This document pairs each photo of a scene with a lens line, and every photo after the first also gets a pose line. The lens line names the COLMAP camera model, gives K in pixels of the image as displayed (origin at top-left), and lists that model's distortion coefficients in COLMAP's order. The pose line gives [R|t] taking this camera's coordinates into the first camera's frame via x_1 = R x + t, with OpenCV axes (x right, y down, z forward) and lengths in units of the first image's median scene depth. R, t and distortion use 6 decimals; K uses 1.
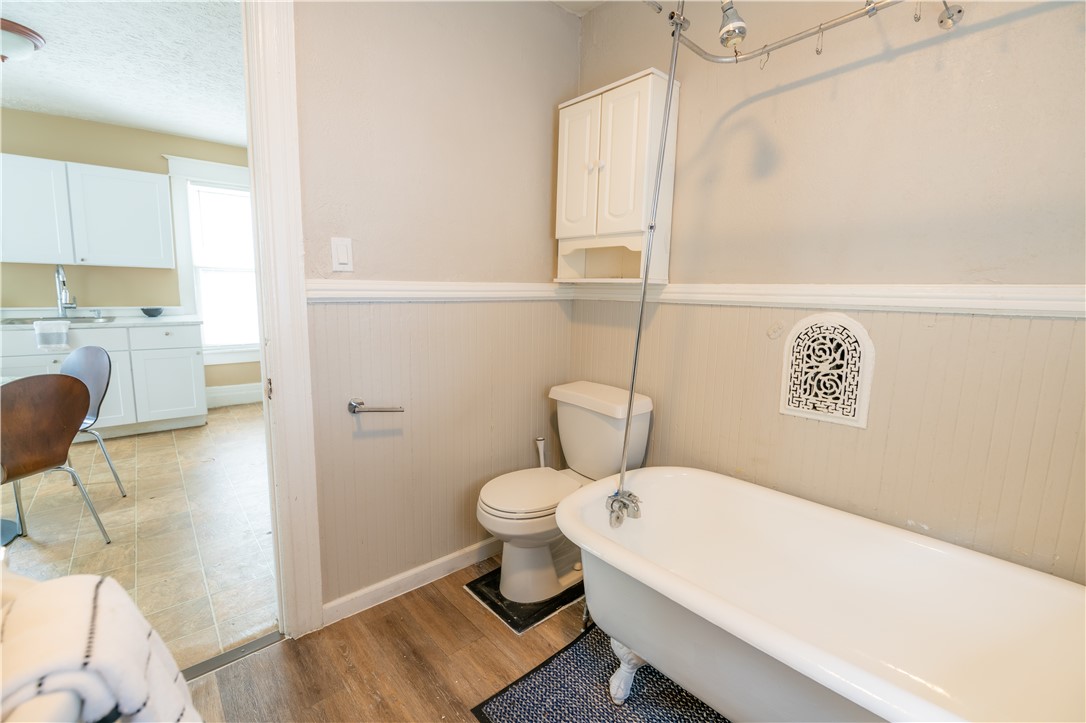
lens RADIAL K [[474.4, 0, 540.4], [0, 474.4, 364.4], [0, 0, 1]] dist [-0.003016, -0.001153]
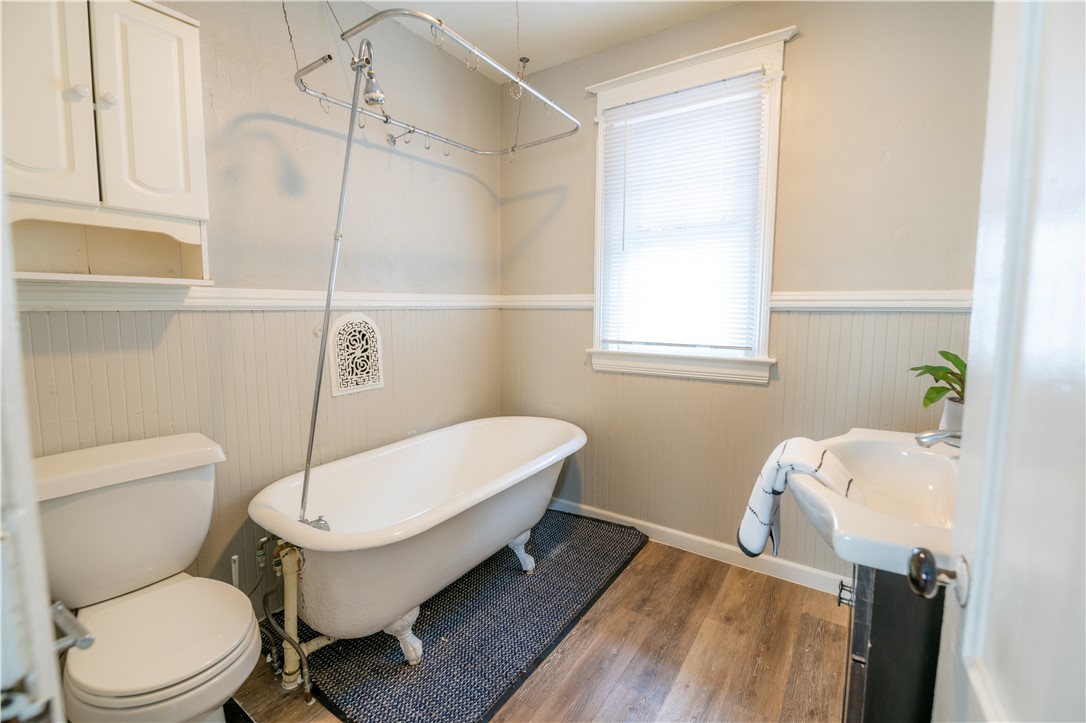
lens RADIAL K [[474.4, 0, 540.4], [0, 474.4, 358.5], [0, 0, 1]] dist [-0.003016, -0.001153]
pose [[-0.254391, -0.129547, 0.958385, -0.845485], [0.133958, 0.976715, 0.167582, -0.135331], [-0.957779, 0.171015, -0.231114, 0.811984]]
